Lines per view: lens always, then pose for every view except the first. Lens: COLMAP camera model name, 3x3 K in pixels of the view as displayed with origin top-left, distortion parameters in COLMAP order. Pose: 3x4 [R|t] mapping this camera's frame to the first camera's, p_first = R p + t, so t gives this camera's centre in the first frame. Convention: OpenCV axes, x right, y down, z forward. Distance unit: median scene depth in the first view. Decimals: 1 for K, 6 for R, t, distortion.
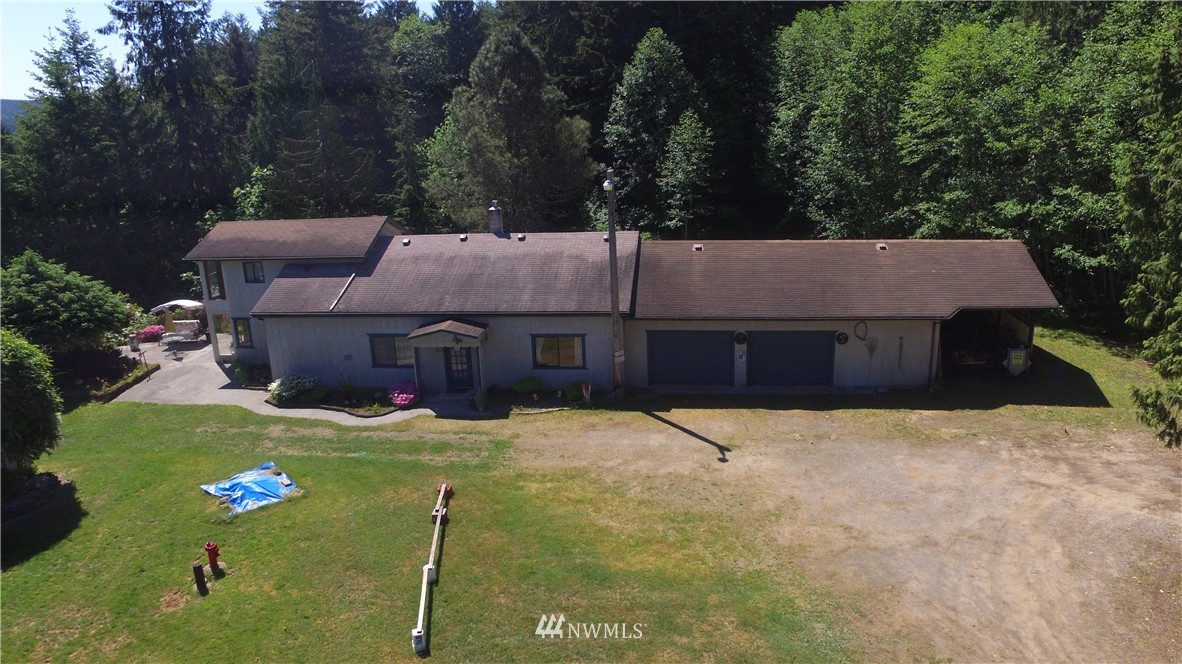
lens RADIAL K [[799.2, 0, 606.8], [0, 799.2, 327.2], [0, 0, 1]] dist [-0.124383, 0.093598]
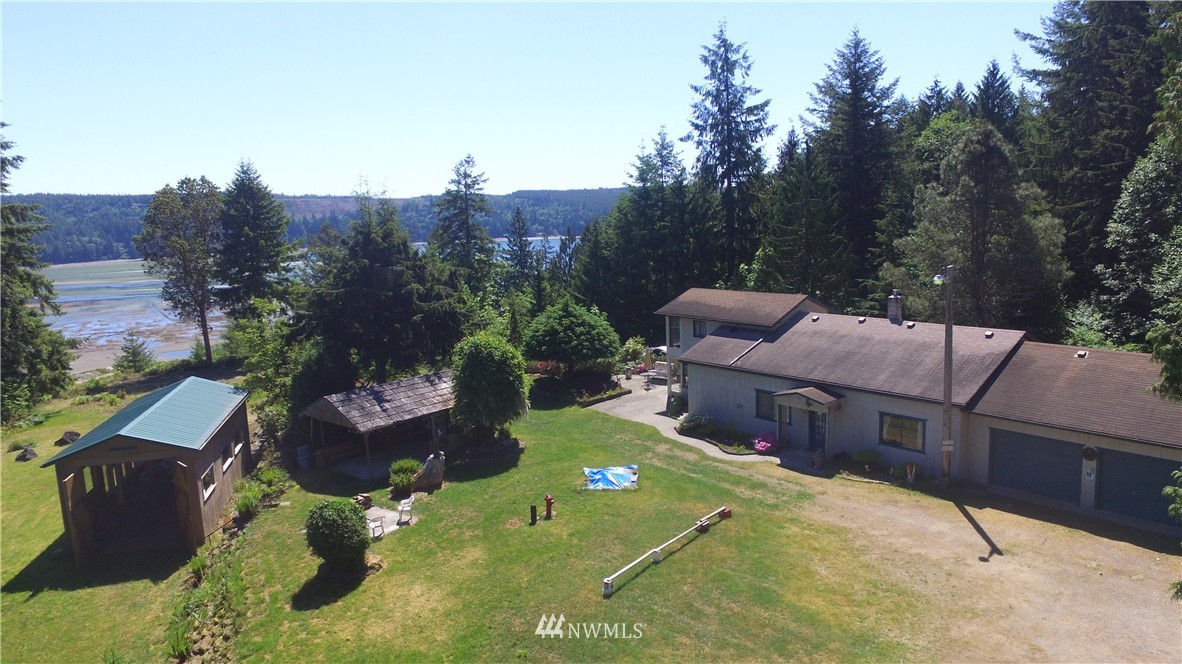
lens RADIAL K [[799.2, 0, 606.8], [0, 799.2, 327.2], [0, 0, 1]] dist [-0.124383, 0.093598]
pose [[0.727605, 0.104617, -0.677972, 0.348879], [-0.177087, 0.983450, -0.038297, 0.002733], [0.662745, 0.147925, 0.734089, -0.047893]]
